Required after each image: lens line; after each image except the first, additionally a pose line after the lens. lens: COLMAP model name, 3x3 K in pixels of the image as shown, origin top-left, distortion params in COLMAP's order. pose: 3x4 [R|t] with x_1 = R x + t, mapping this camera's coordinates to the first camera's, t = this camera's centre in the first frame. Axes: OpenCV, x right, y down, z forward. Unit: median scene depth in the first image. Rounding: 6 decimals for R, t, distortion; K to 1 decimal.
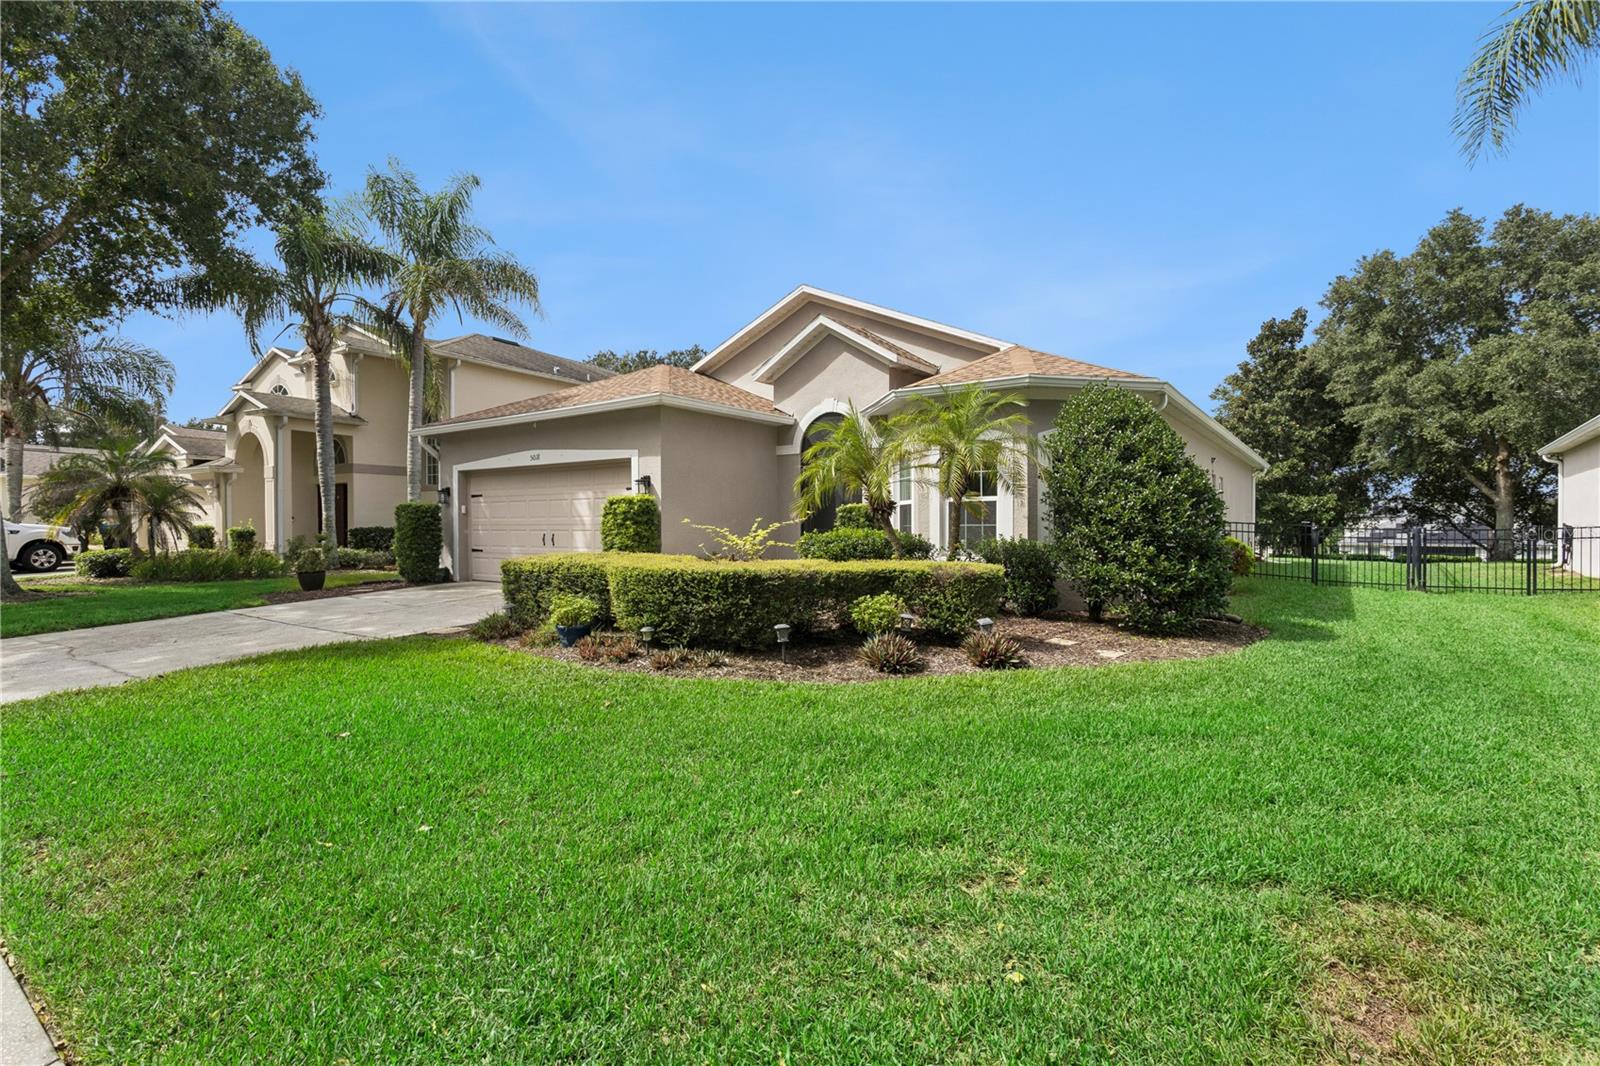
lens RADIAL K [[788.7, 0, 800.0], [0, 788.7, 533.0], [0, 0, 1]] dist [-0.000729, 0.000107]
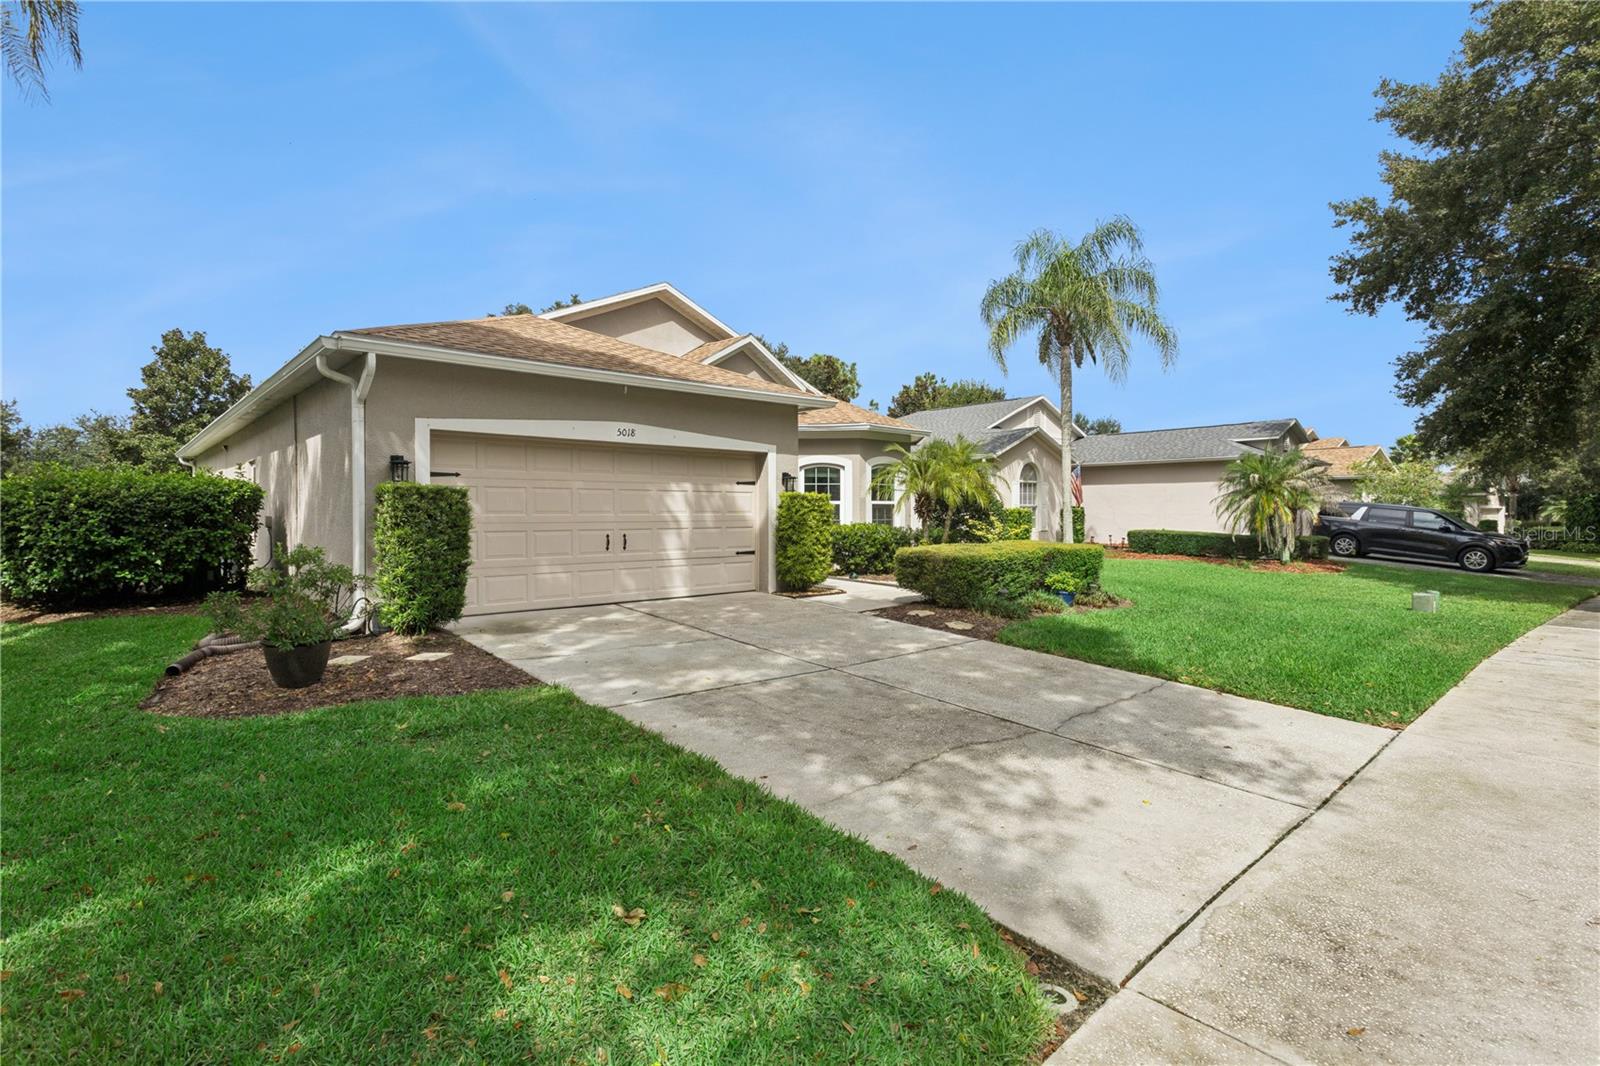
lens RADIAL K [[788.7, 0, 800.0], [0, 788.7, 533.0], [0, 0, 1]] dist [-0.000729, 0.000107]
pose [[0.234697, -0.014813, 0.971956, -1.052879], [0.008548, 0.999877, 0.013174, -0.009143], [-0.972031, 0.005216, 0.234795, 0.676960]]
